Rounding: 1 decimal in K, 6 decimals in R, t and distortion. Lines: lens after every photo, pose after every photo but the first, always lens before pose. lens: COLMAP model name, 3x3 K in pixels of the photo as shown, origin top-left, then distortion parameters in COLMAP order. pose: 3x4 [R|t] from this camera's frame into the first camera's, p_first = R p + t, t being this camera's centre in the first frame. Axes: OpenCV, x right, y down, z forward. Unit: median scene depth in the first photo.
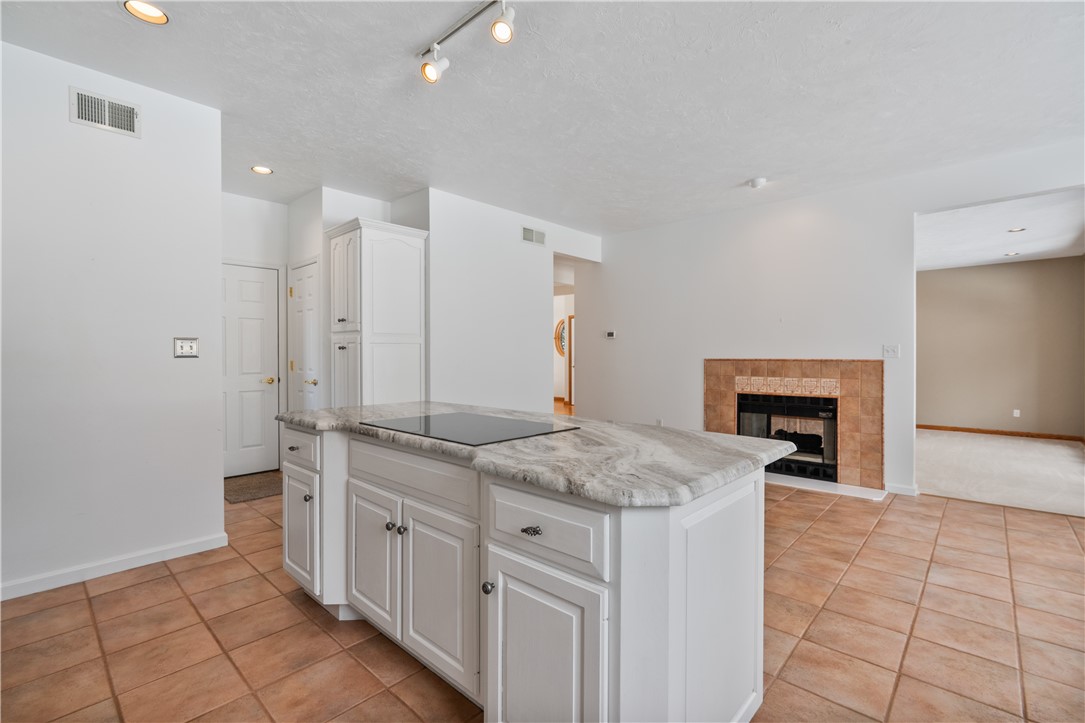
lens RADIAL K [[483.0, 0, 542.5], [0, 483.0, 361.5], [0, 0, 1]] dist [-0.002049, 0.000465]
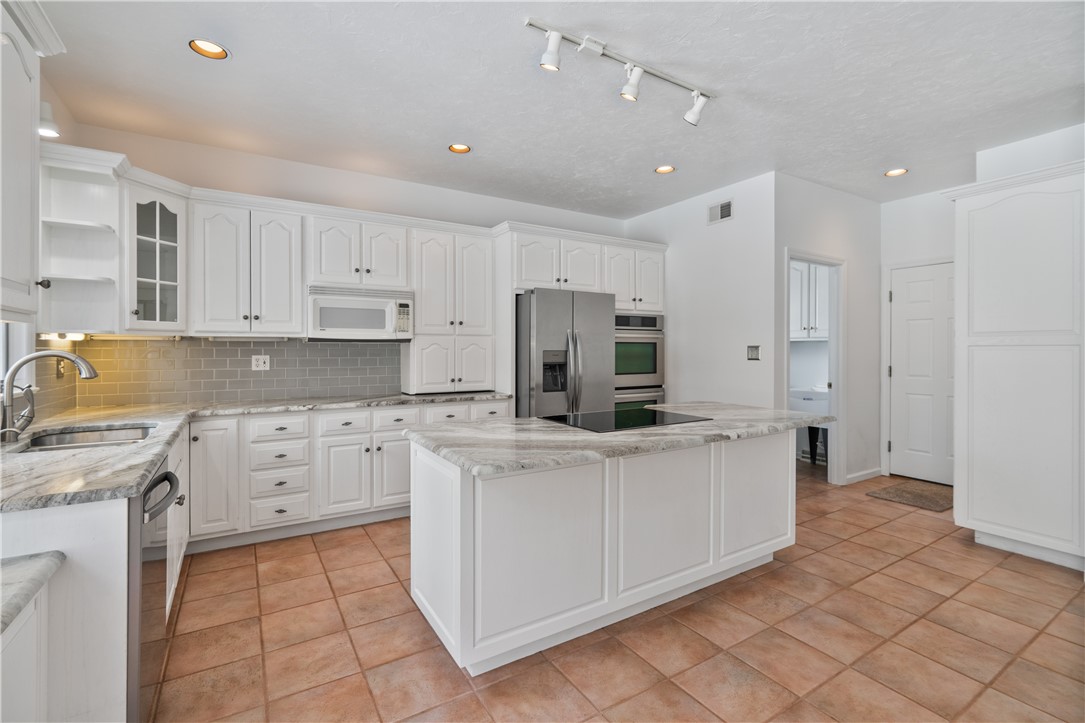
lens RADIAL K [[485.3, 0, 539.6], [0, 485.3, 357.3], [0, 0, 1]] dist [-0.001294, 0.000053]
pose [[-0.269836, 0.012938, -0.962819, 0.811669], [-0.008138, 0.999843, 0.015716, -0.033573], [0.962872, 0.012077, -0.269689, 0.791793]]
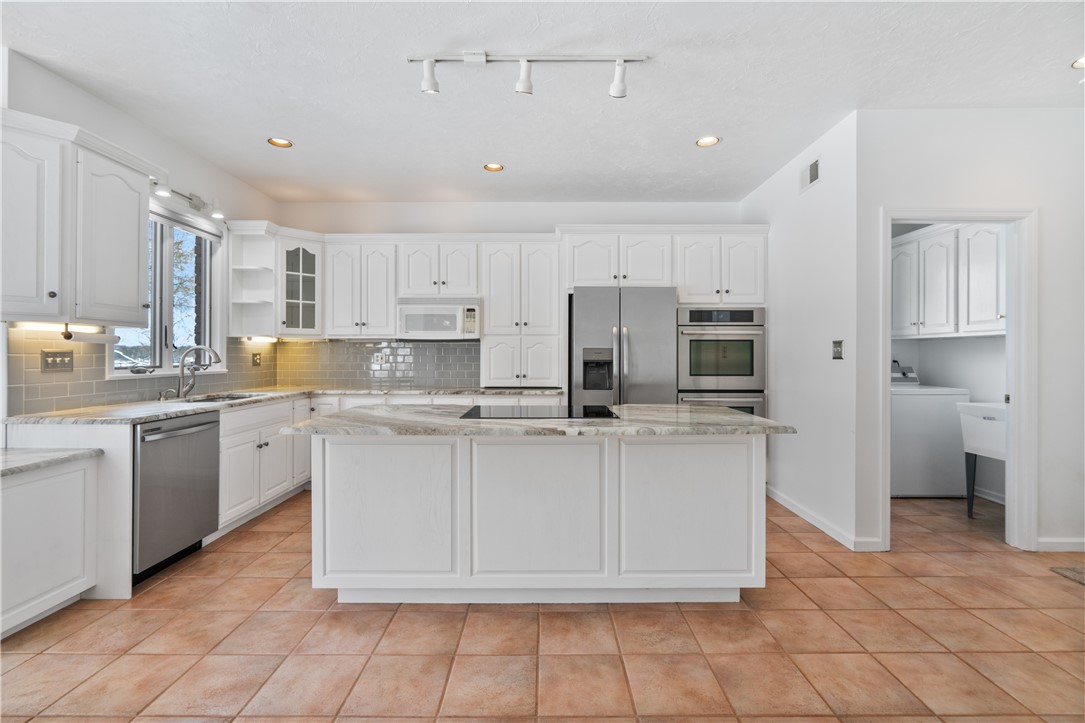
lens RADIAL K [[483.0, 0, 542.5], [0, 483.0, 361.5], [0, 0, 1]] dist [-0.002049, 0.000465]
pose [[-0.736037, 0.003430, -0.676932, 0.502068], [-0.009207, 0.999844, 0.015078, -0.013141], [0.676879, 0.017331, -0.735891, 1.368198]]
